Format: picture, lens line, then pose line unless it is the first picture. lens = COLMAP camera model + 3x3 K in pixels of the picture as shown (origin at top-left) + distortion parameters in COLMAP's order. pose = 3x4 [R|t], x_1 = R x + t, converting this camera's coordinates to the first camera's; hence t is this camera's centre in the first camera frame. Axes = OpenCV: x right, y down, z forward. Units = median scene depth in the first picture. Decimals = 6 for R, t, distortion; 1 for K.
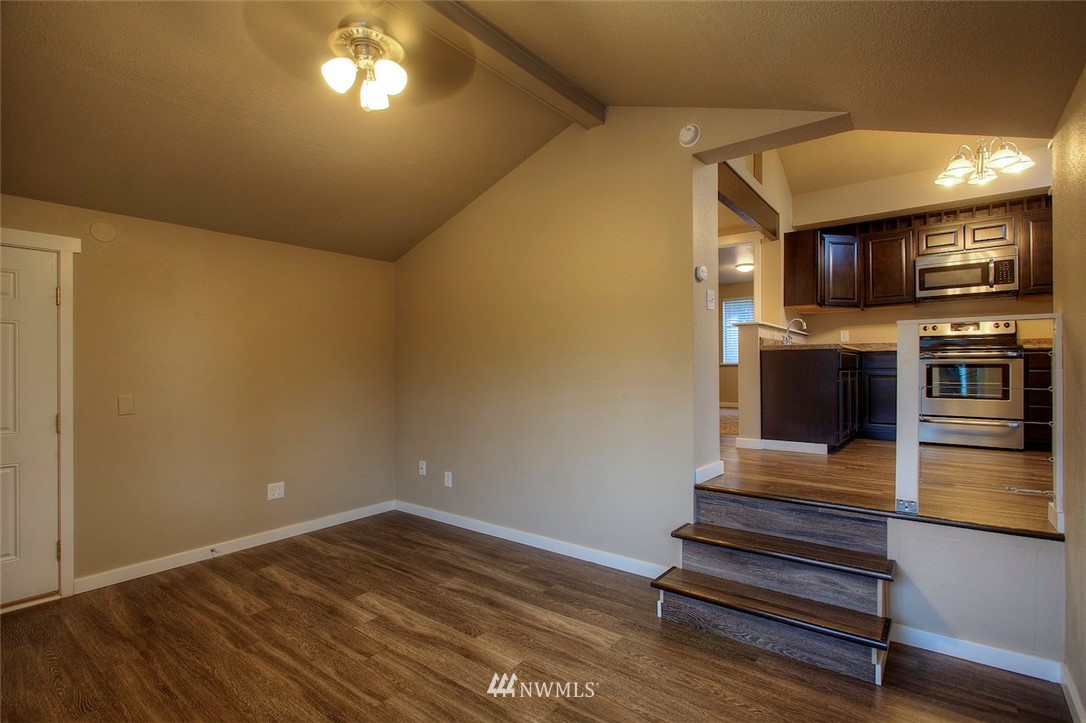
lens RADIAL K [[513.3, 0, 545.8], [0, 513.3, 364.0], [0, 0, 1]] dist [-0.000671, 0.000833]
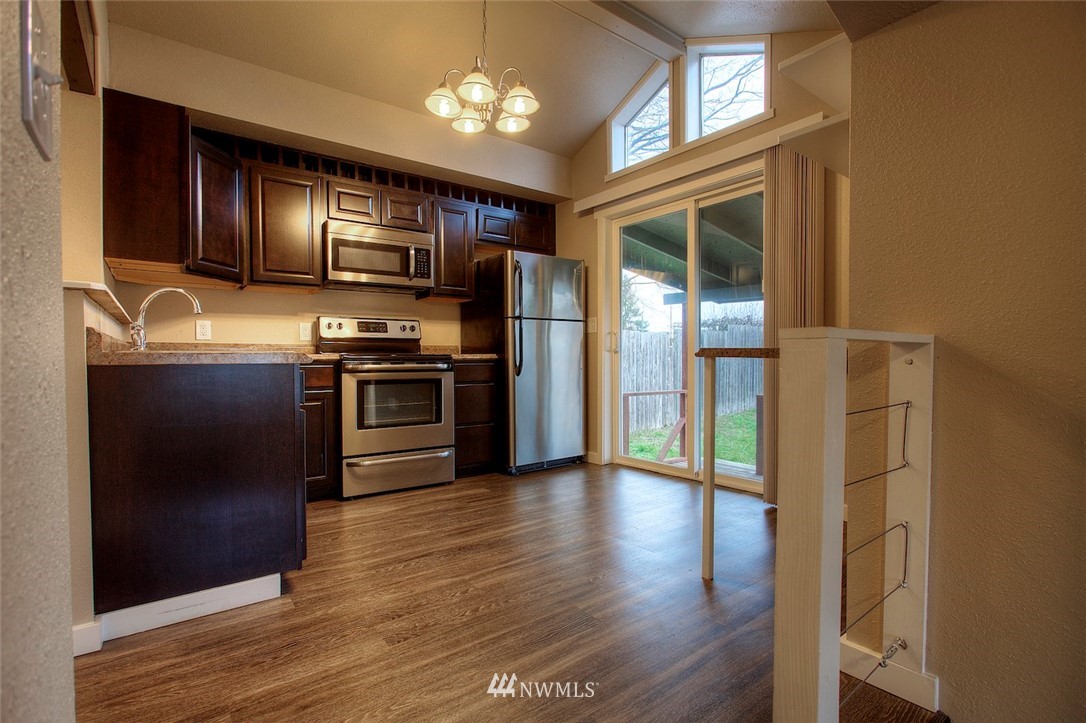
lens RADIAL K [[513.3, 0, 545.4], [0, 513.3, 364.6], [0, 0, 1]] dist [-0.000671, 0.000833]
pose [[0.262763, -0.009405, 0.964815, 0.212997], [-0.009958, 0.999873, 0.012458, -0.042308], [-0.964809, -0.012881, 0.262636, 0.804236]]
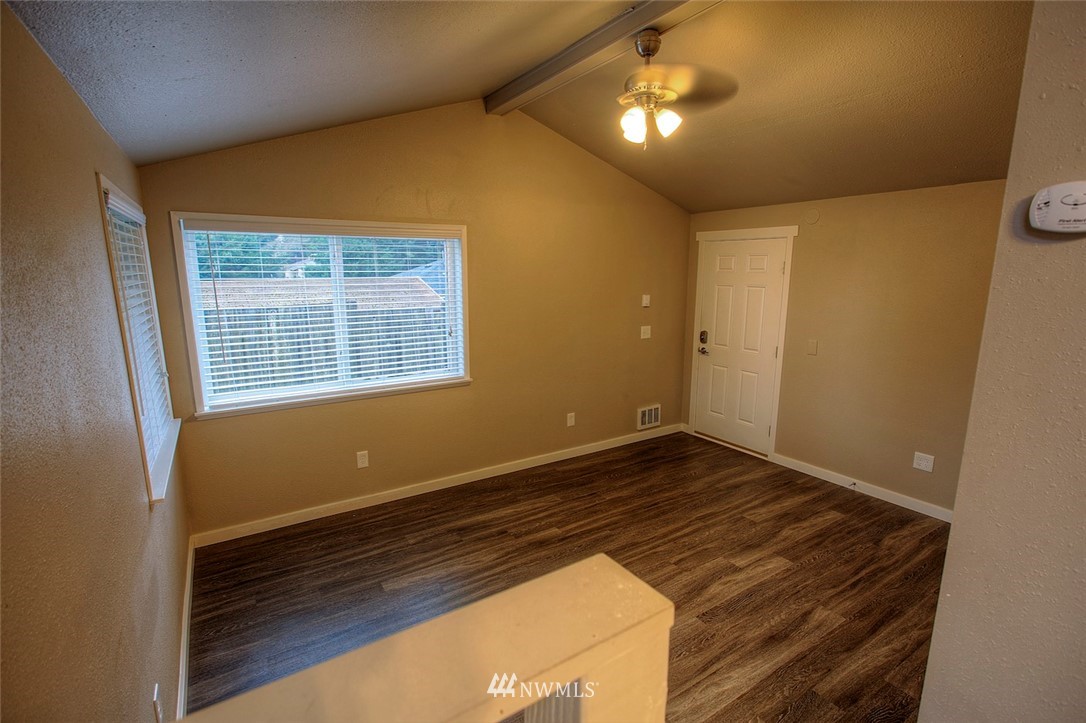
lens RADIAL K [[513.3, 0, 547.9], [0, 513.3, 364.9], [0, 0, 1]] dist [-0.000671, 0.000833]
pose [[-0.330699, 0.190871, -0.924233, 0.631856], [0.021182, 0.980588, 0.194930, -0.146216], [0.943499, 0.044886, -0.328322, 0.765864]]
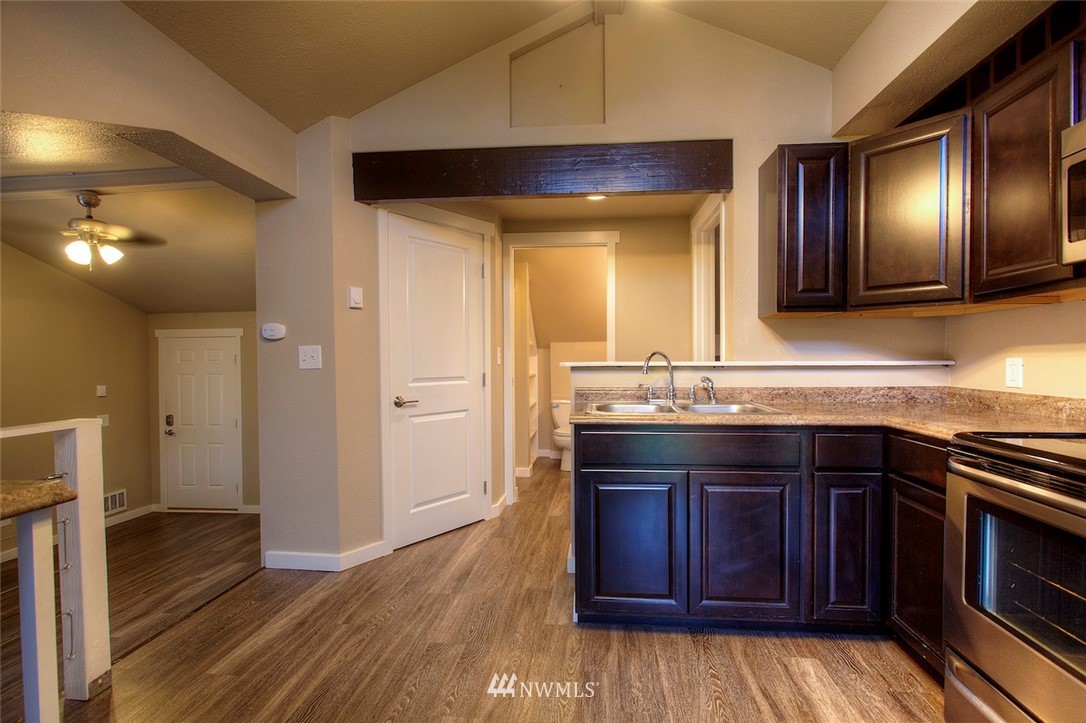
lens RADIAL K [[513.3, 0, 542.0], [0, 513.3, 366.2], [0, 0, 1]] dist [-0.000671, 0.000833]
pose [[0.526938, 0.010574, -0.849838, 1.189890], [0.021490, 0.999437, 0.025760, -0.118823], [0.849632, -0.031837, 0.526414, 0.861330]]
